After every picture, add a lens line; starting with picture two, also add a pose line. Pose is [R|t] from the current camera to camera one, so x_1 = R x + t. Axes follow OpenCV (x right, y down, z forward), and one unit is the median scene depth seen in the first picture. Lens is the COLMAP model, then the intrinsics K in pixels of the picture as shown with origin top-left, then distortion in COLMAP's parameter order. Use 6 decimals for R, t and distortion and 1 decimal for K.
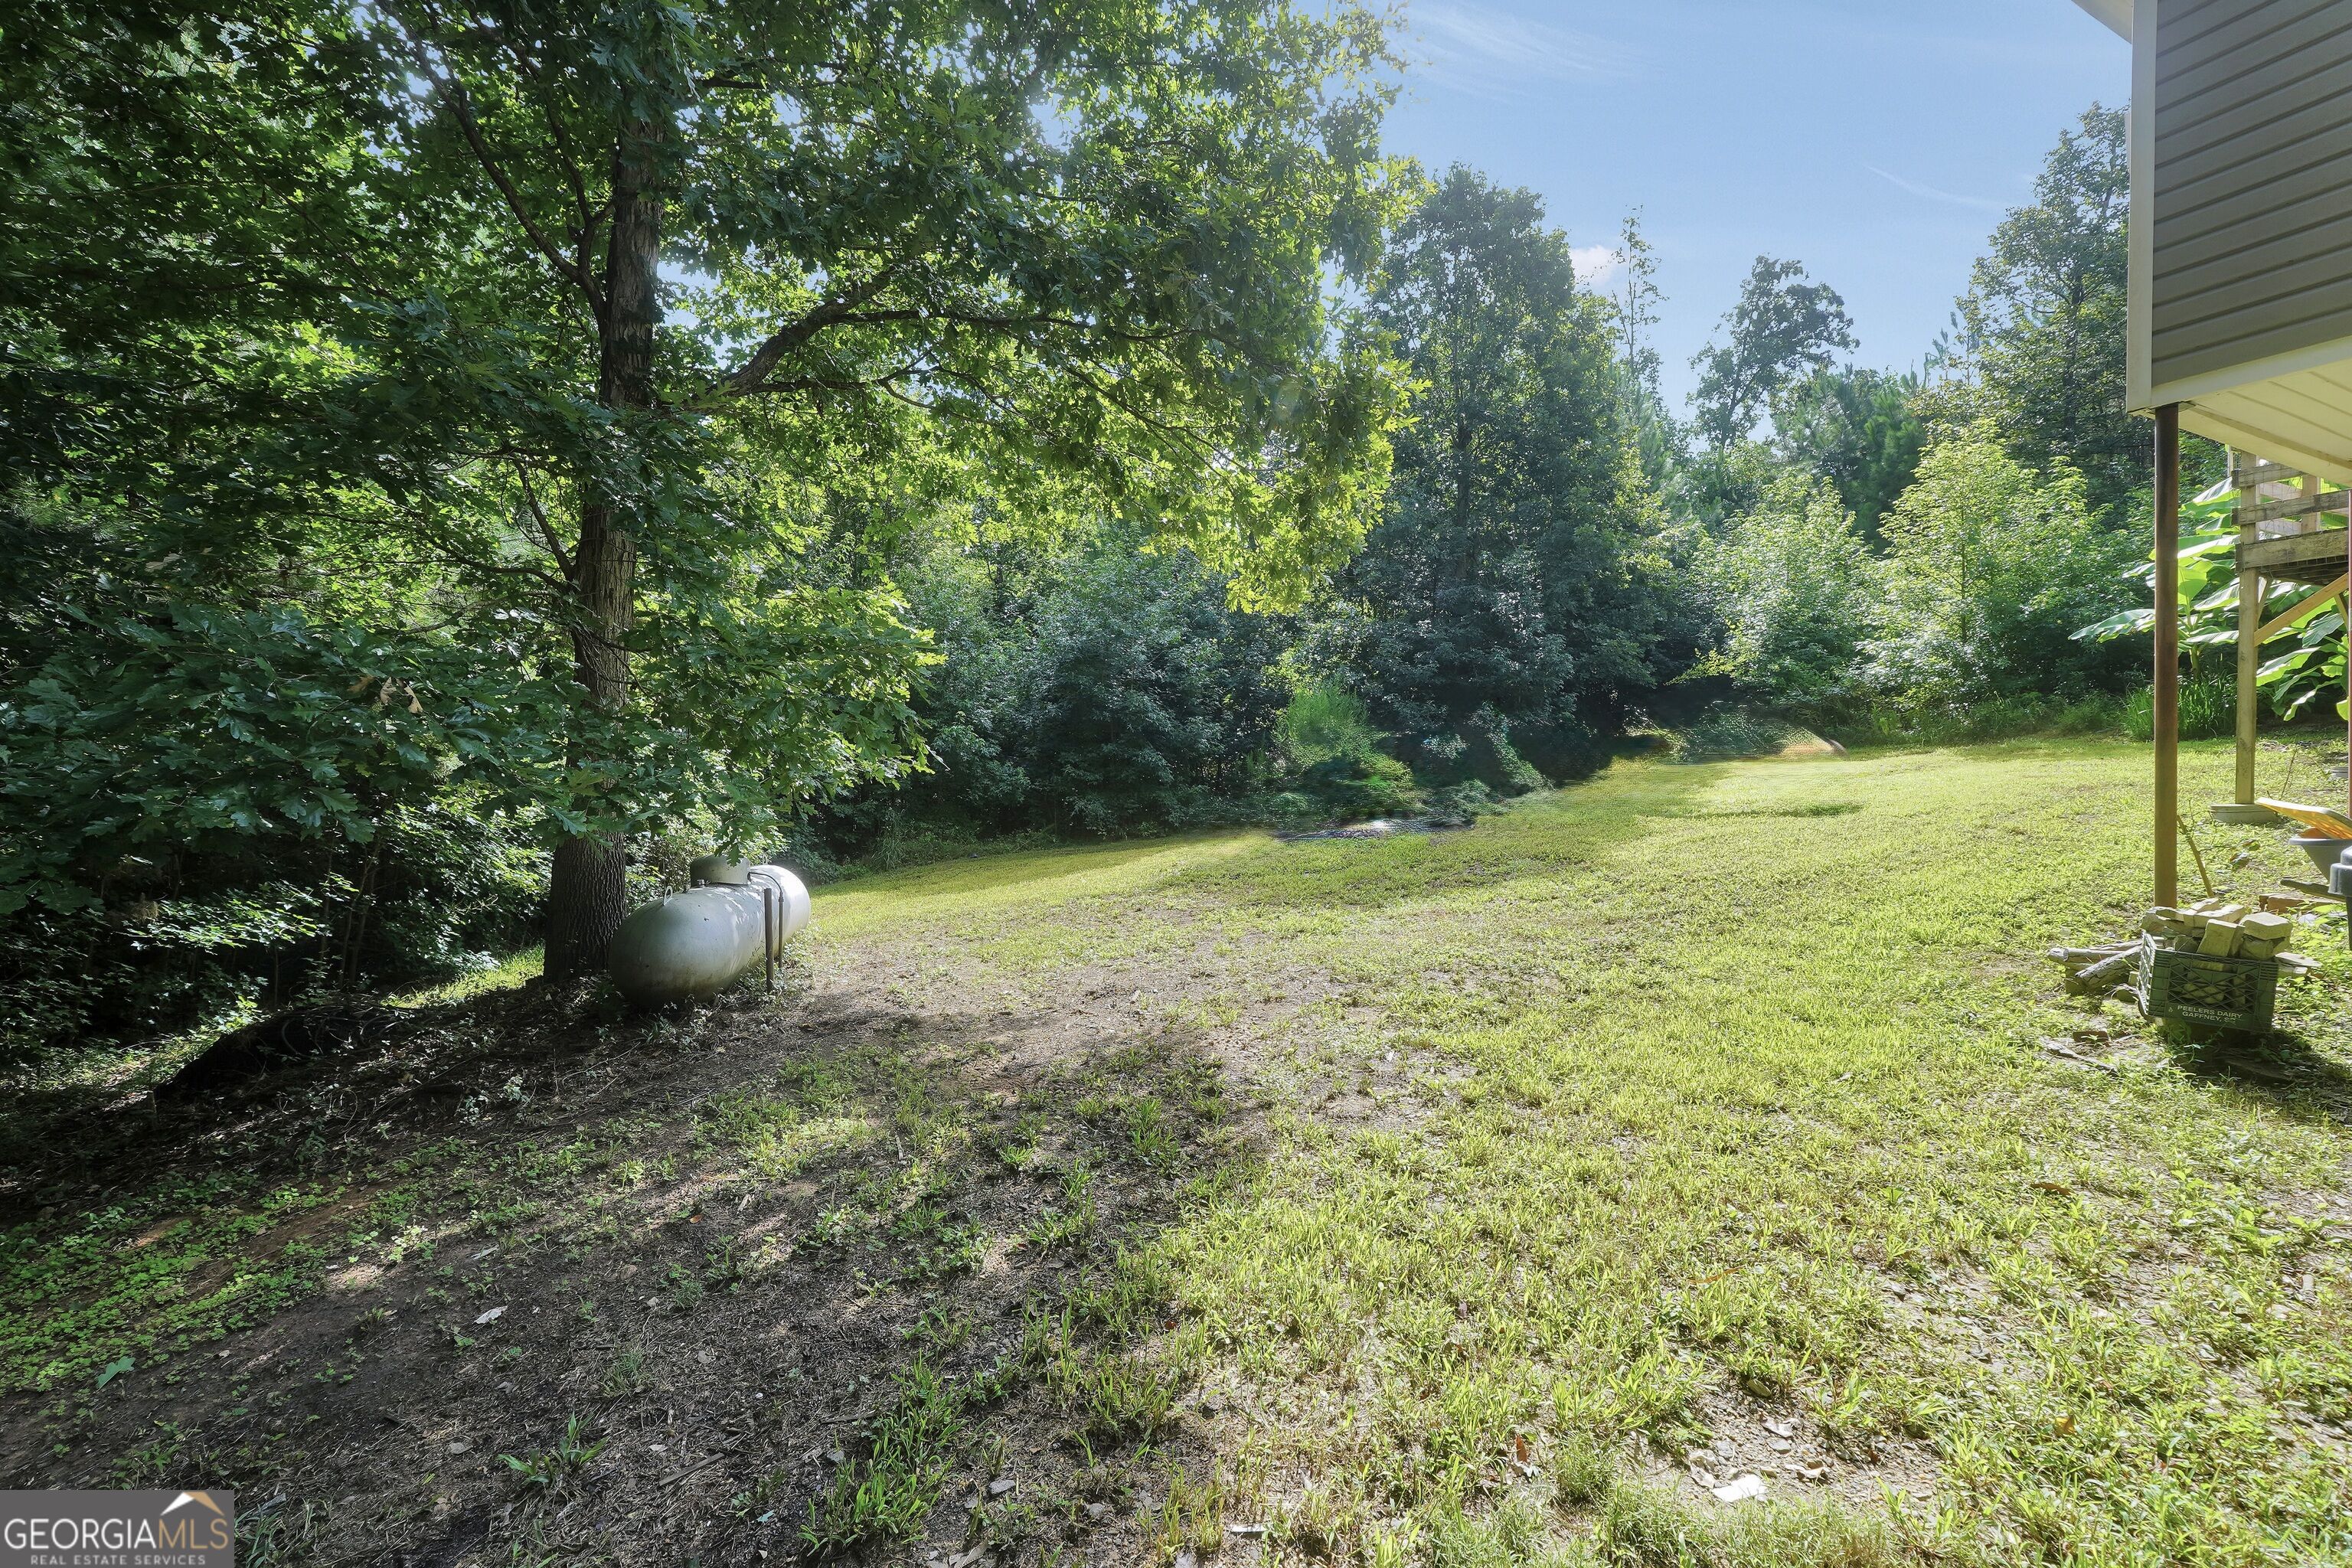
lens RADIAL K [[984.1, 0, 1176.0], [0, 984.1, 784.0], [0, 0, 1]] dist [-0.012709, 0.001078]
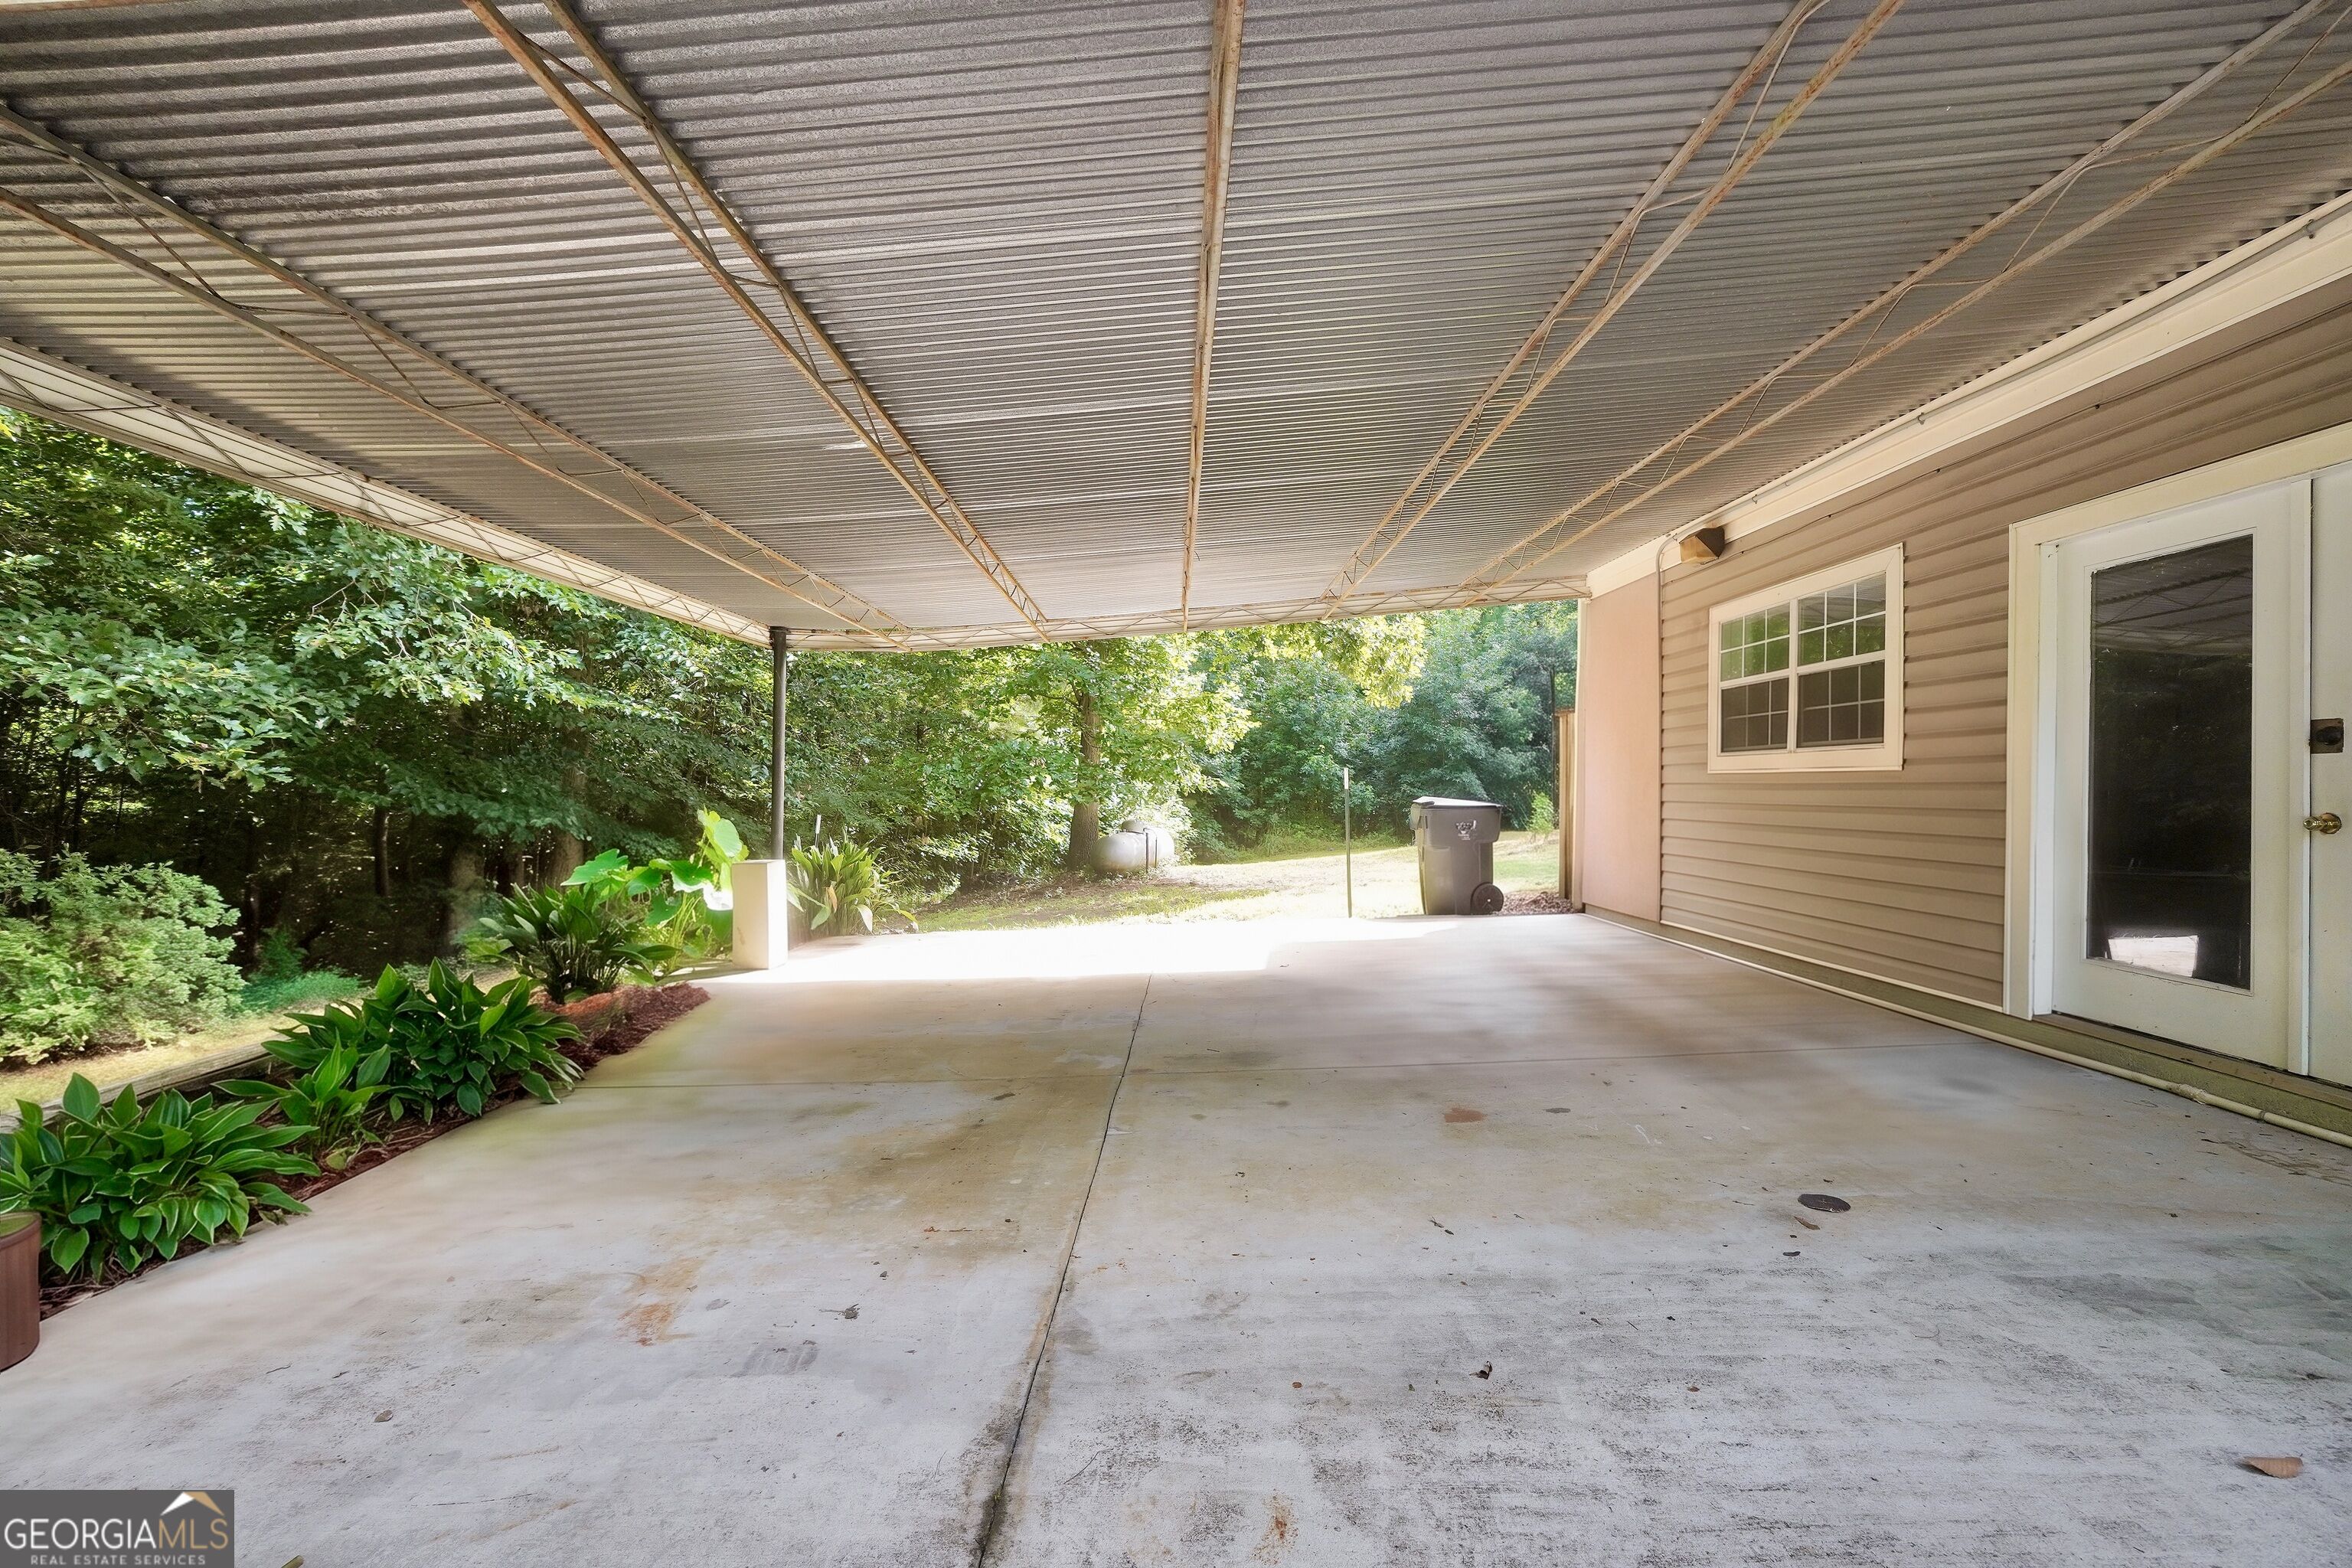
lens RADIAL K [[984.1, 0, 1176.0], [0, 984.1, 784.0], [0, 0, 1]] dist [-0.012709, 0.001078]
pose [[0.896421, 0.012625, -0.443024, 0.388166], [-0.021240, 0.999669, -0.014489, 0.010446], [0.442694, 0.022398, 0.896393, -0.619896]]
